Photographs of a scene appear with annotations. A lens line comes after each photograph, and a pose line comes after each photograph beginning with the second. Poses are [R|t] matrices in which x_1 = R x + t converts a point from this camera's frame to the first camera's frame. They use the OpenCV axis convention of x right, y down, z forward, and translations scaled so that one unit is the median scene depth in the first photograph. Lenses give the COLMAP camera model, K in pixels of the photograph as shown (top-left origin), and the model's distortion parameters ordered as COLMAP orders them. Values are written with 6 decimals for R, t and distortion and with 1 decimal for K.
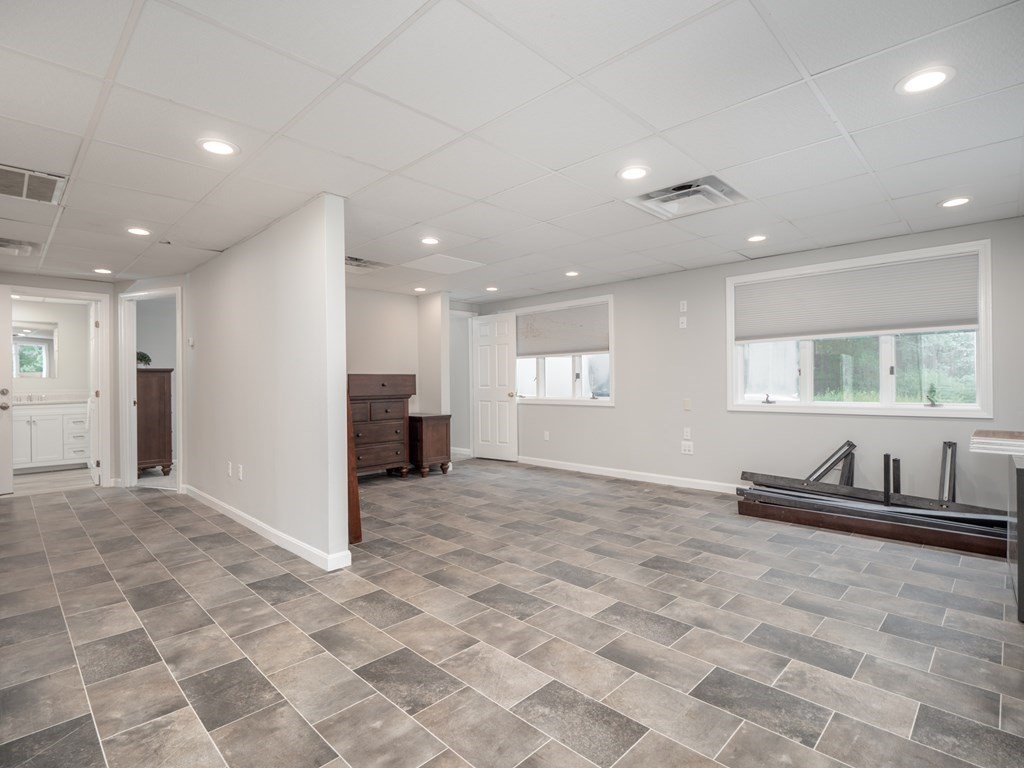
lens RADIAL K [[513.0, 0, 509.4], [0, 513.0, 381.5], [0, 0, 1]] dist [-0.010496, -0.000462]
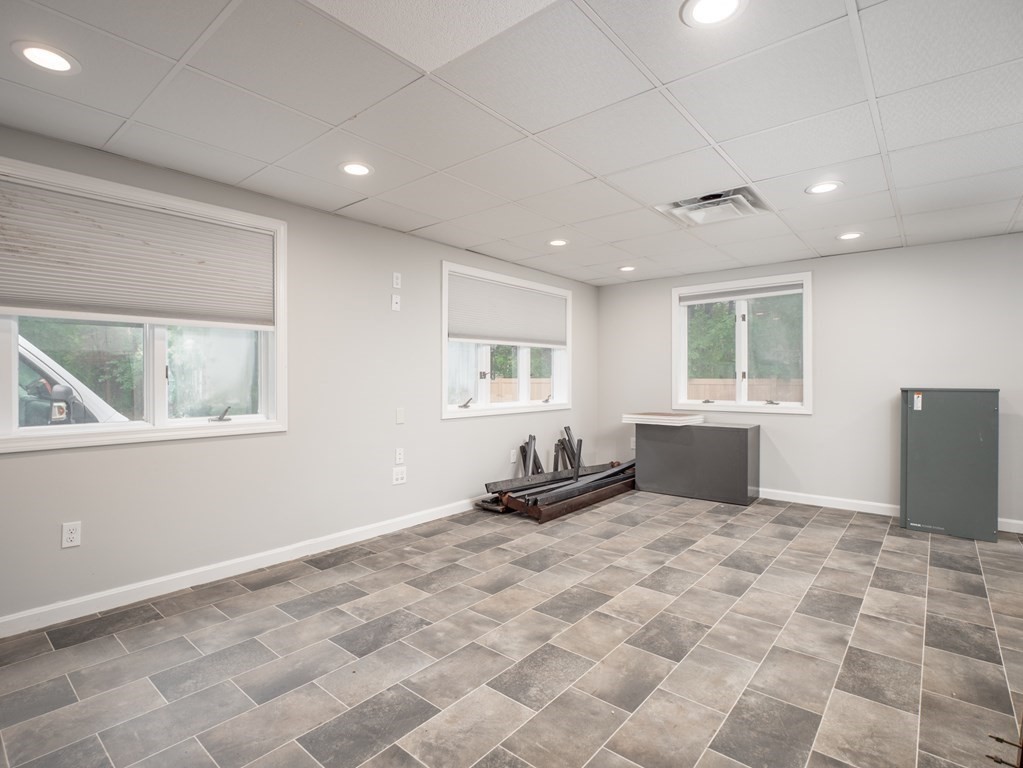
lens RADIAL K [[510.5, 0, 512.3], [0, 510.5, 380.2], [0, 0, 1]] dist [-0.005772, -0.000973]
pose [[-0.087042, 0.008505, 0.996168, -0.614444], [-0.000406, 0.999963, -0.008573, -0.000423], [-0.996205, -0.001151, -0.087036, 1.420375]]
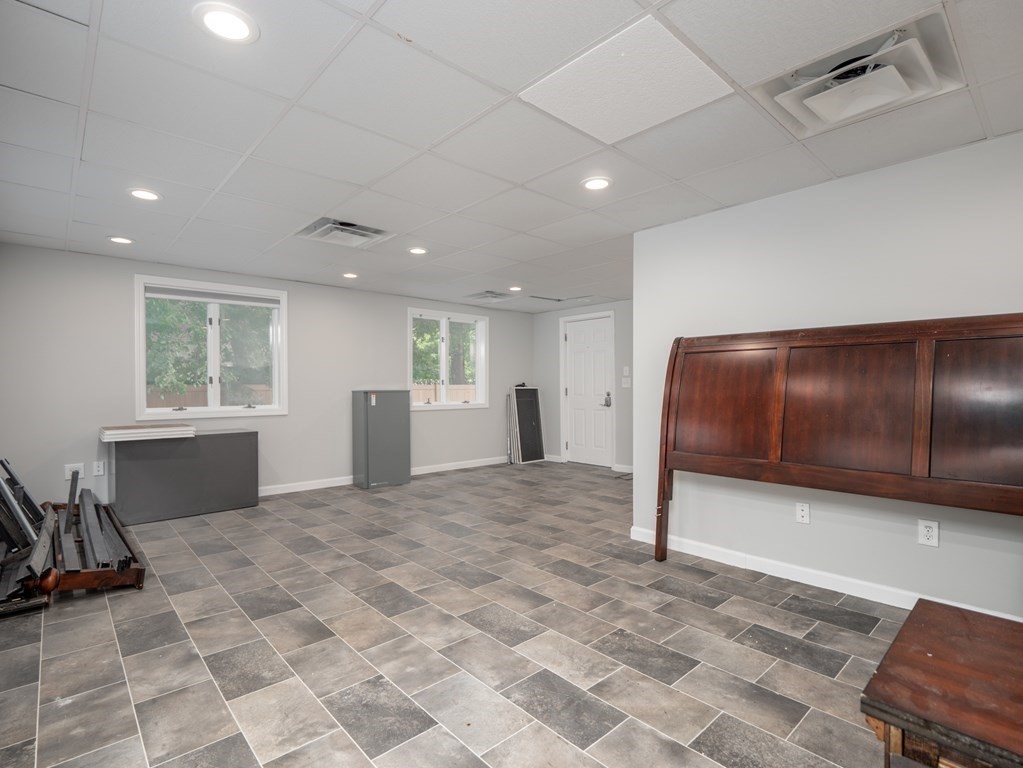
lens RADIAL K [[506.5, 0, 507.2], [0, 506.5, 387.0], [0, 0, 1]] dist [-0.007455, -0.002576]
pose [[-0.998447, 0.012032, 0.054403, -0.082831], [0.012170, 0.999924, 0.002200, -0.001809], [-0.054373, 0.002859, -0.998517, 2.040387]]
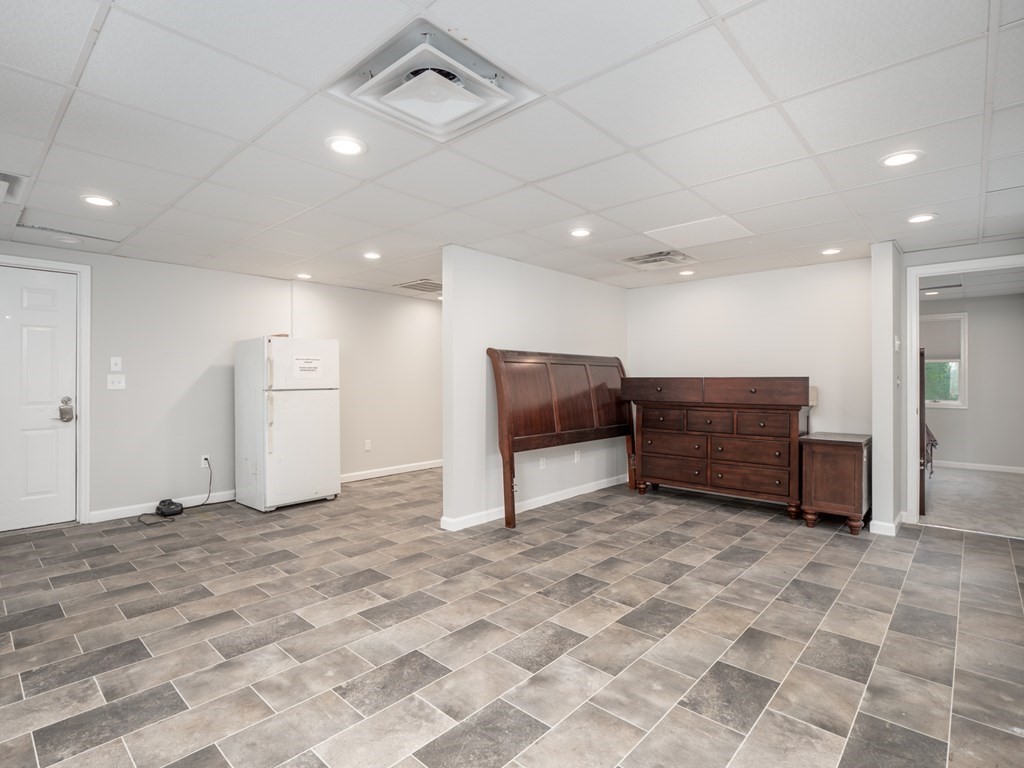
lens RADIAL K [[513.0, 0, 509.4], [0, 513.0, 381.5], [0, 0, 1]] dist [-0.010496, -0.000462]
pose [[0.041566, 0.012878, -0.999053, 0.891994], [-0.003651, 0.999912, 0.012737, -0.028304], [0.999129, 0.003118, 0.041609, 1.008542]]
